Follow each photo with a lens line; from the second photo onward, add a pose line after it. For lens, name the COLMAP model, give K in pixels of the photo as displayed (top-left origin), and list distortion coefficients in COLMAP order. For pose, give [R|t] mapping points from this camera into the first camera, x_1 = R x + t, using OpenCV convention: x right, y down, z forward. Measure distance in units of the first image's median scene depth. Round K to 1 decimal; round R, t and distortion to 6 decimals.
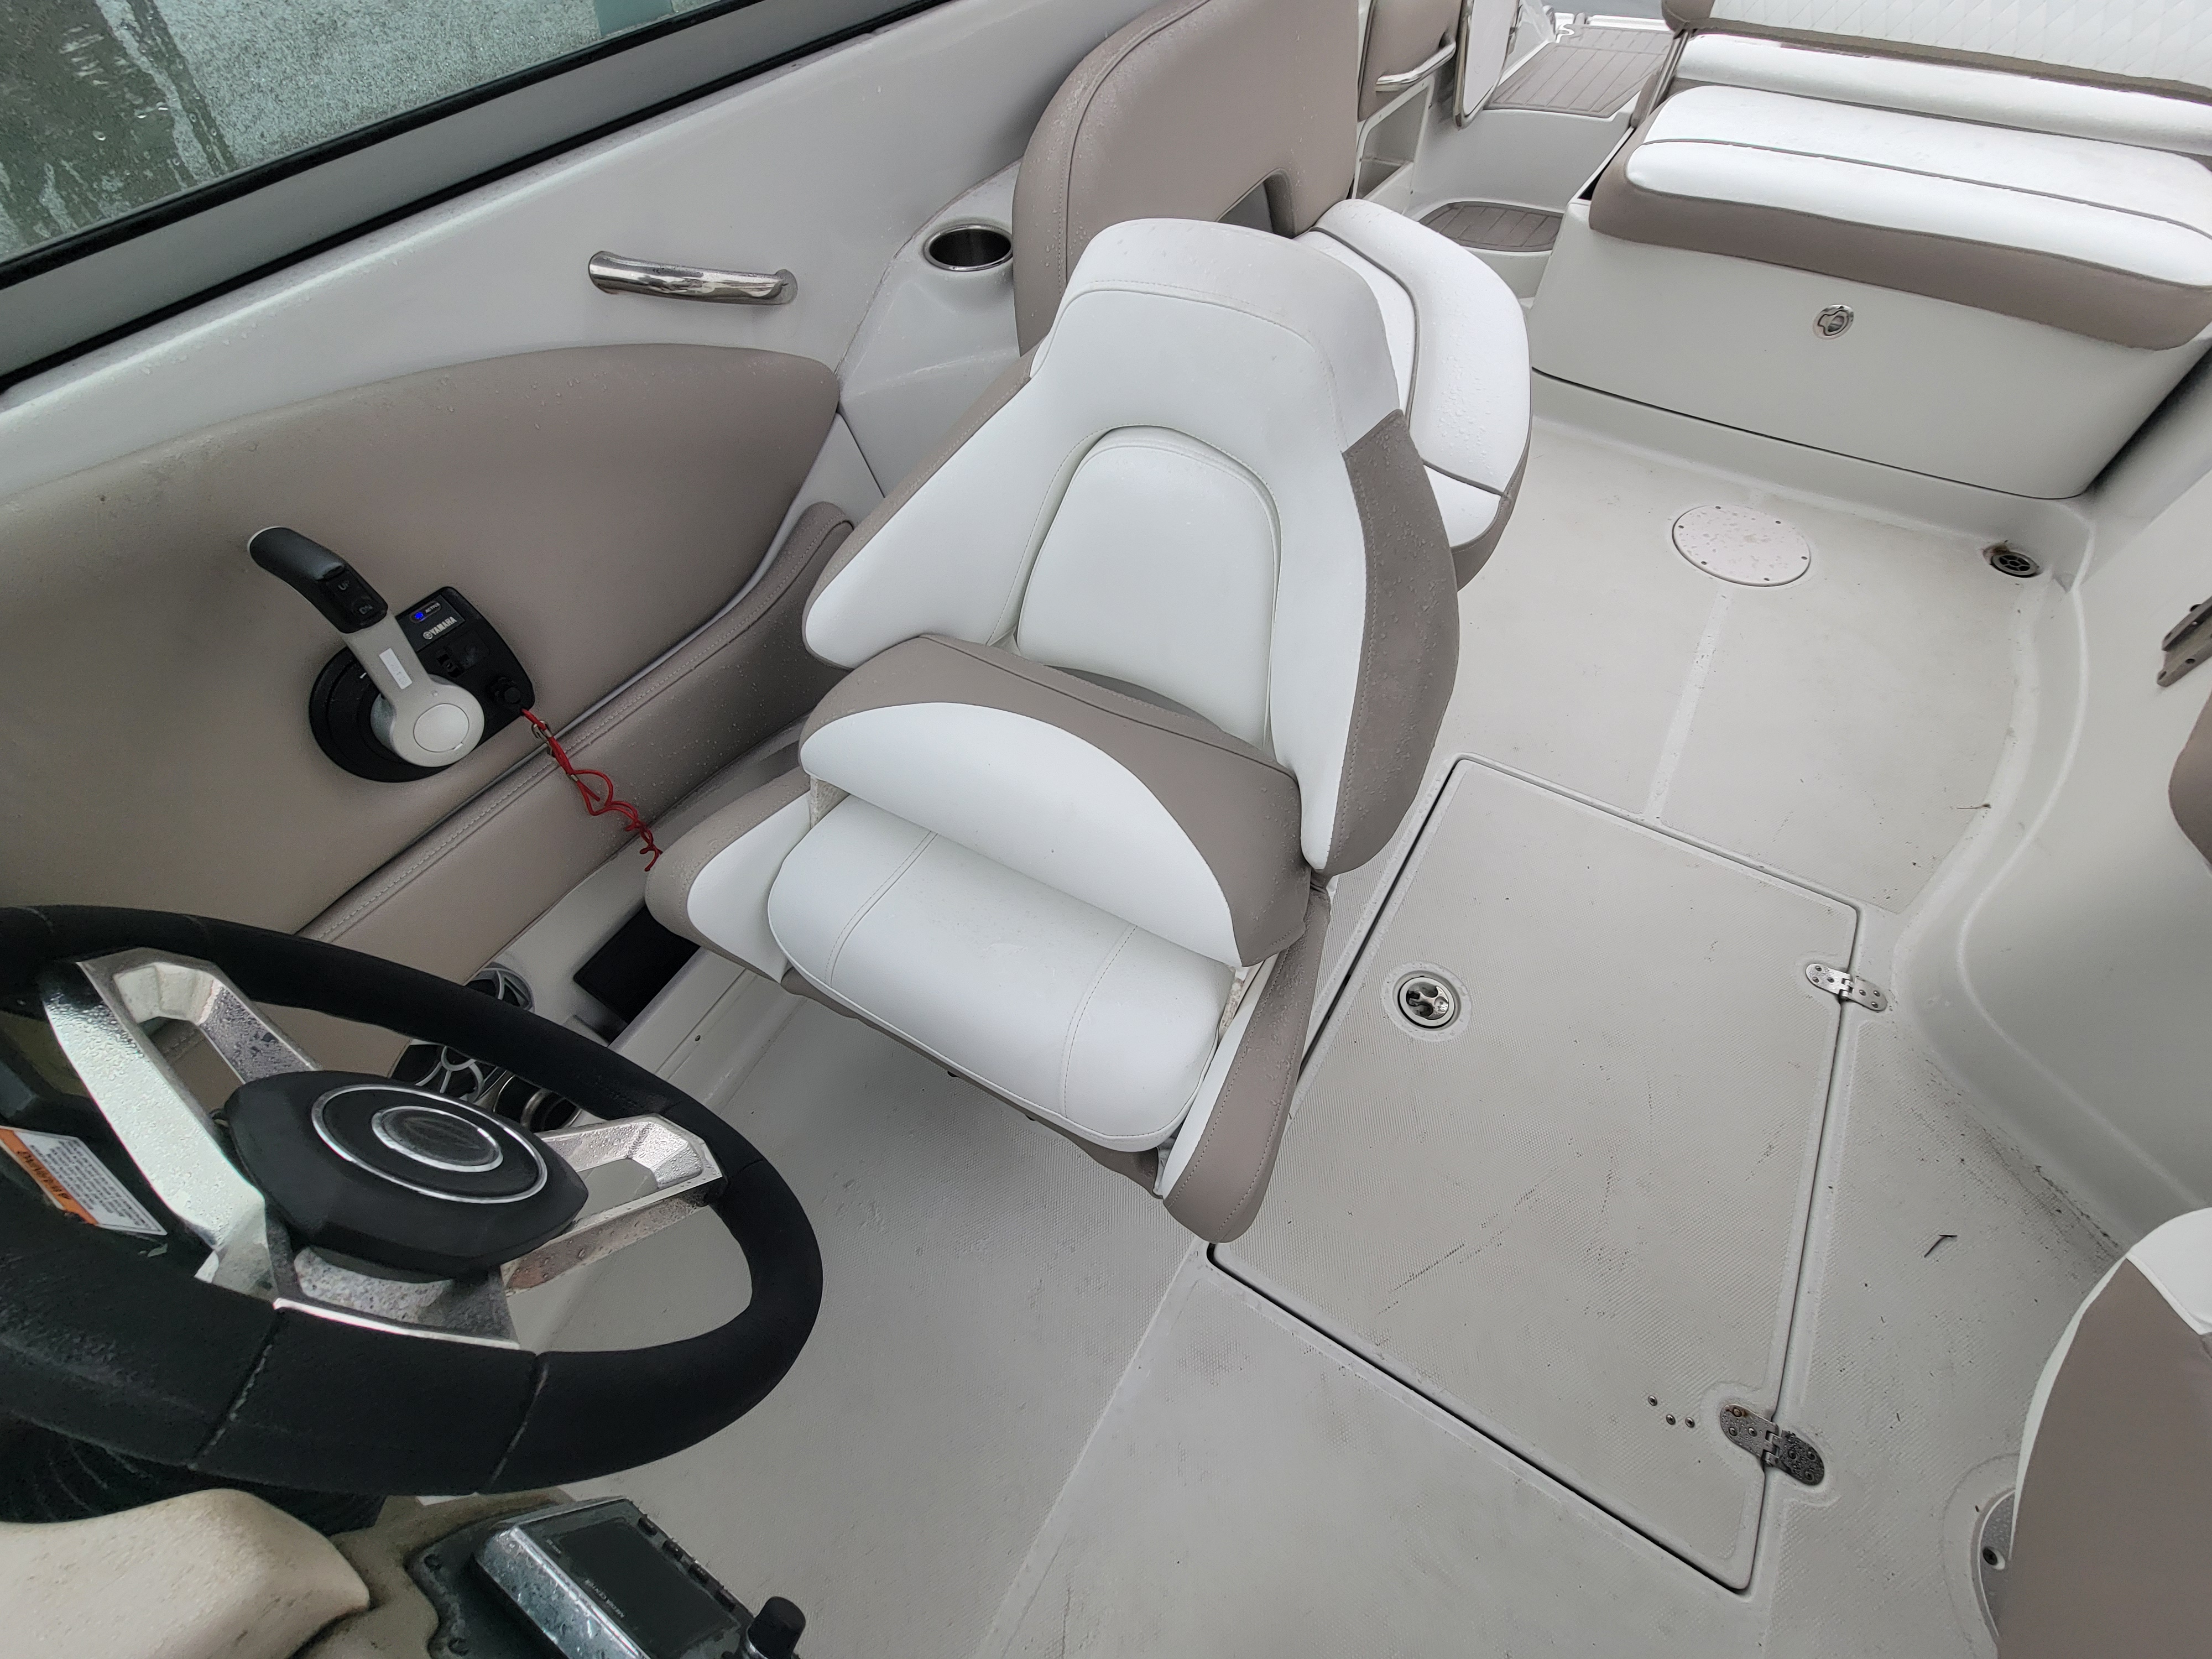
lens RADIAL K [[897.8, 0, 1103.8], [0, 897.8, 824.6], [0, 0, 1]] dist [-0.010922, 0.000006]
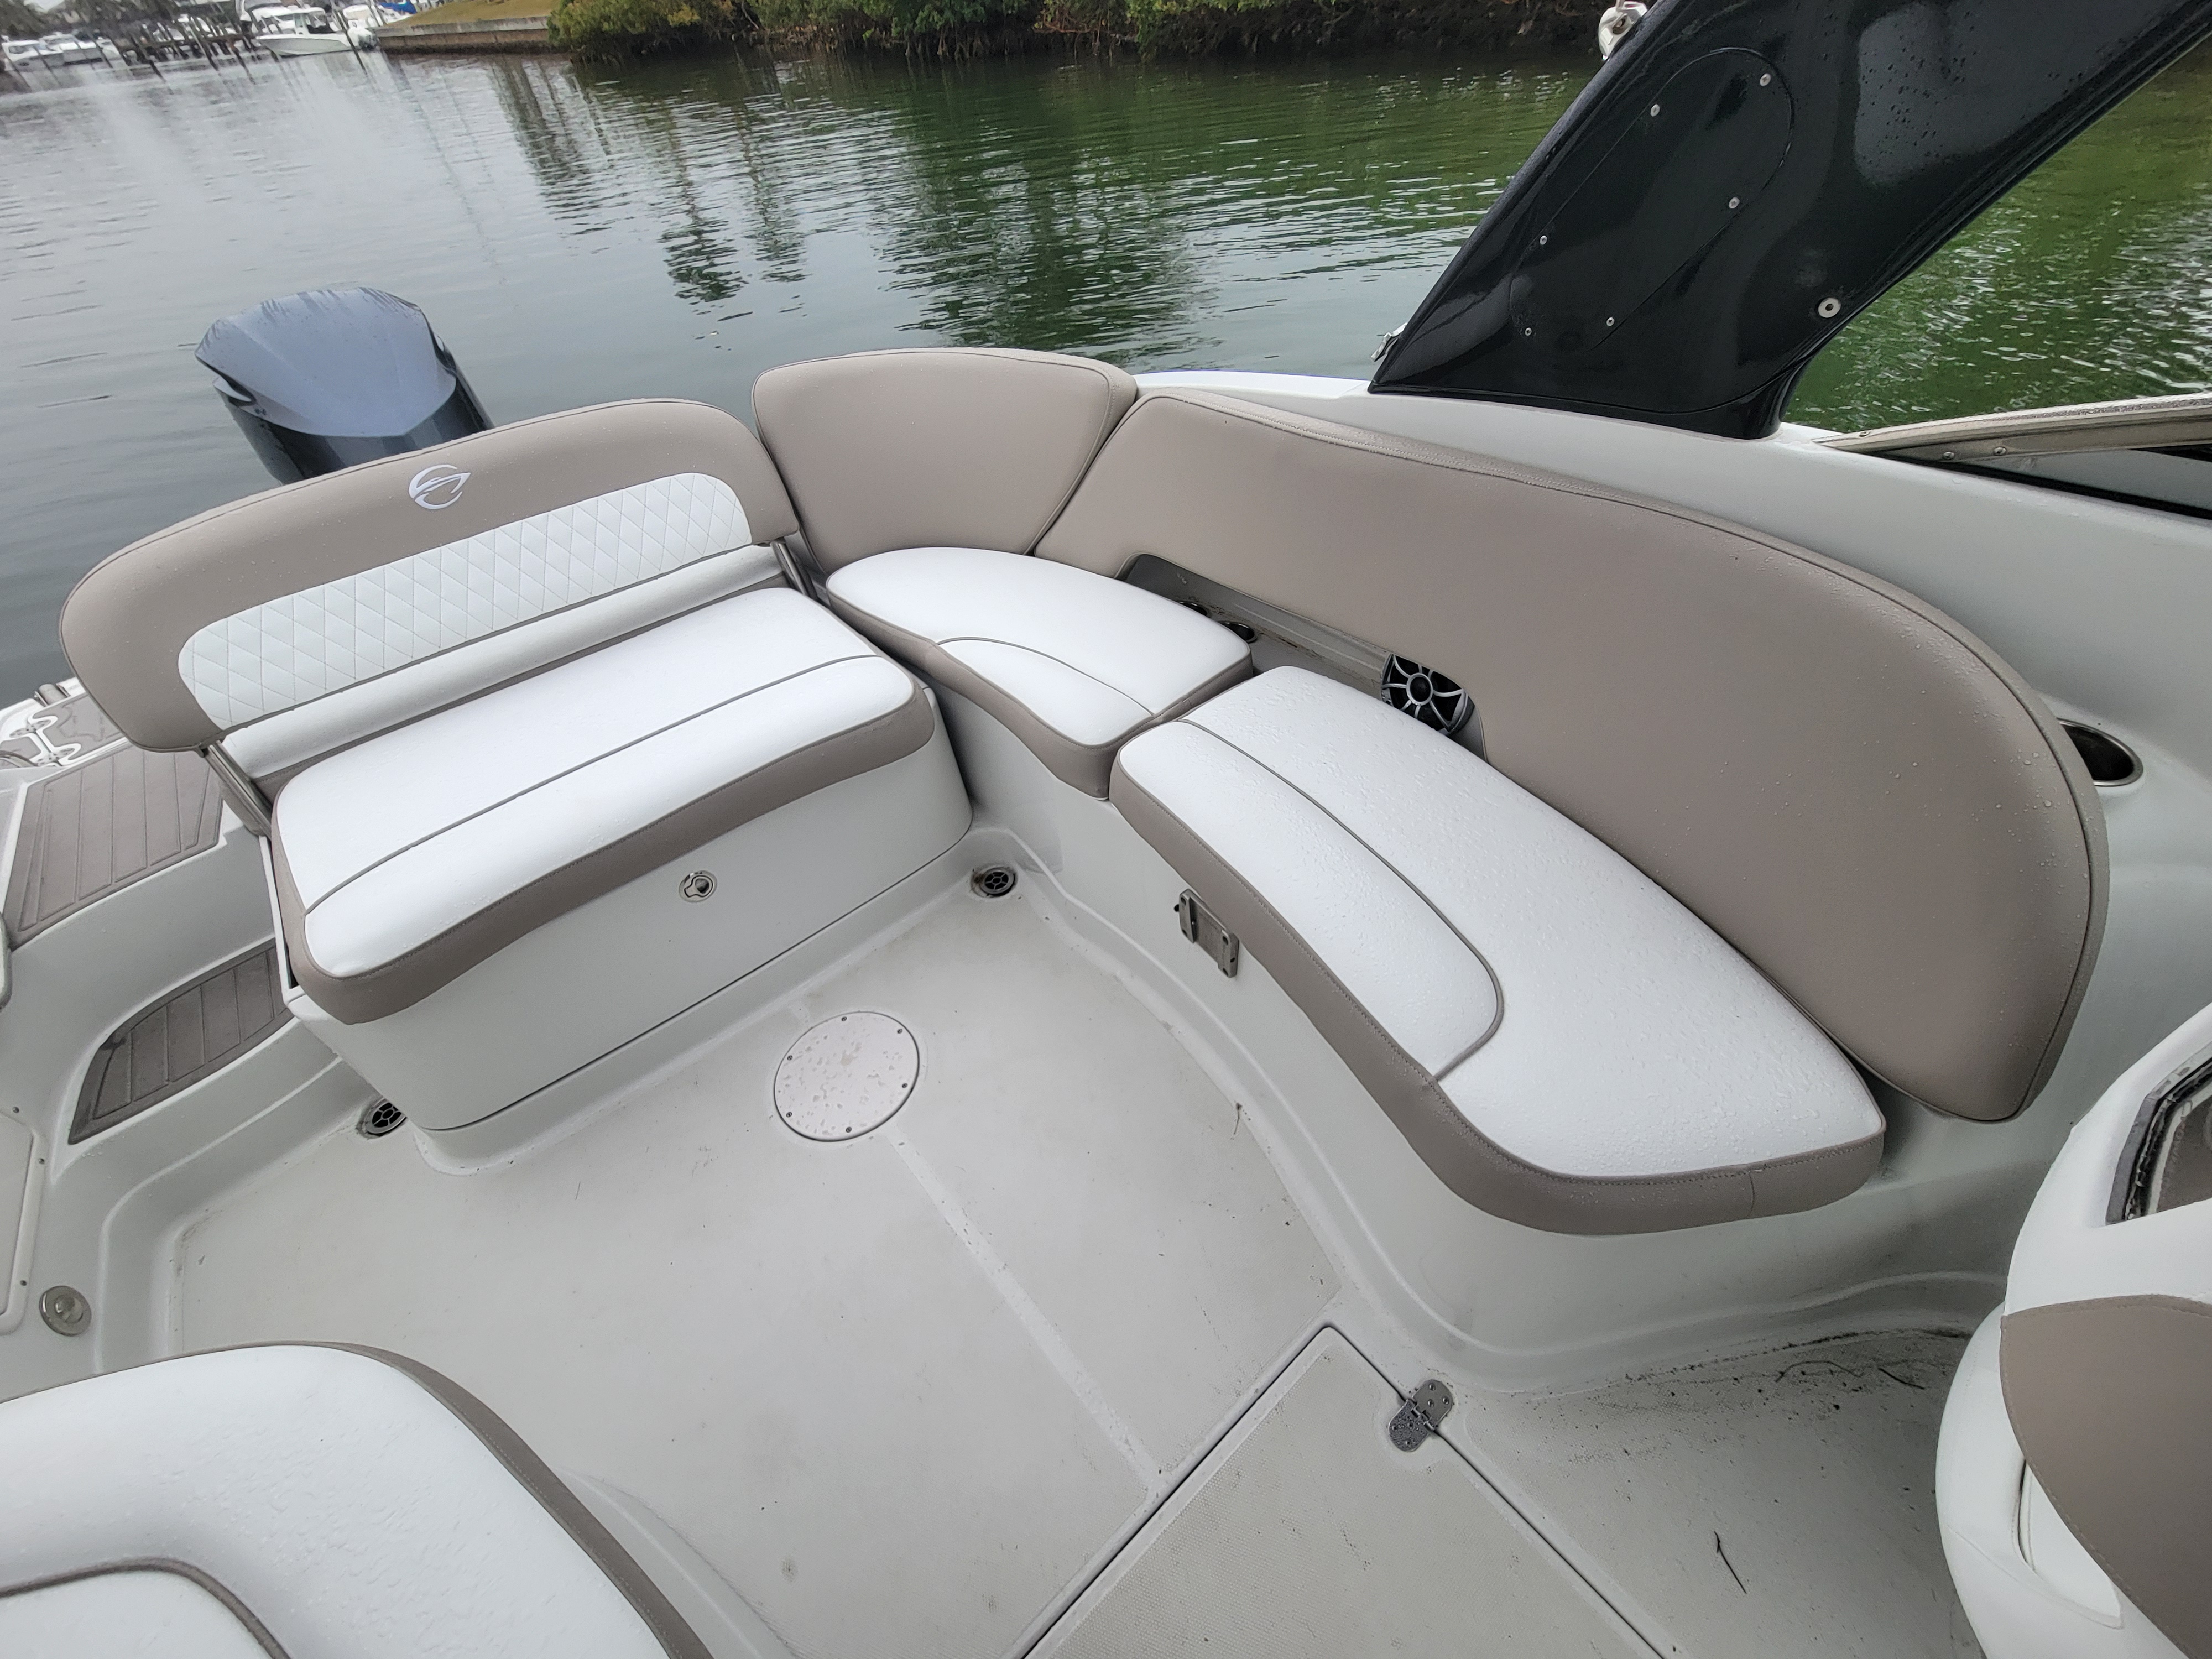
lens RADIAL K [[897.8, 0, 1098.9], [0, 897.8, 837.9], [0, 0, 1]] dist [-0.010922, 0.000006]
pose [[0.300551, -0.645874, 0.701795, 0.340325], [0.809948, 0.561388, 0.169787, -0.414105], [-0.503640, 0.517388, 0.691850, 0.161015]]
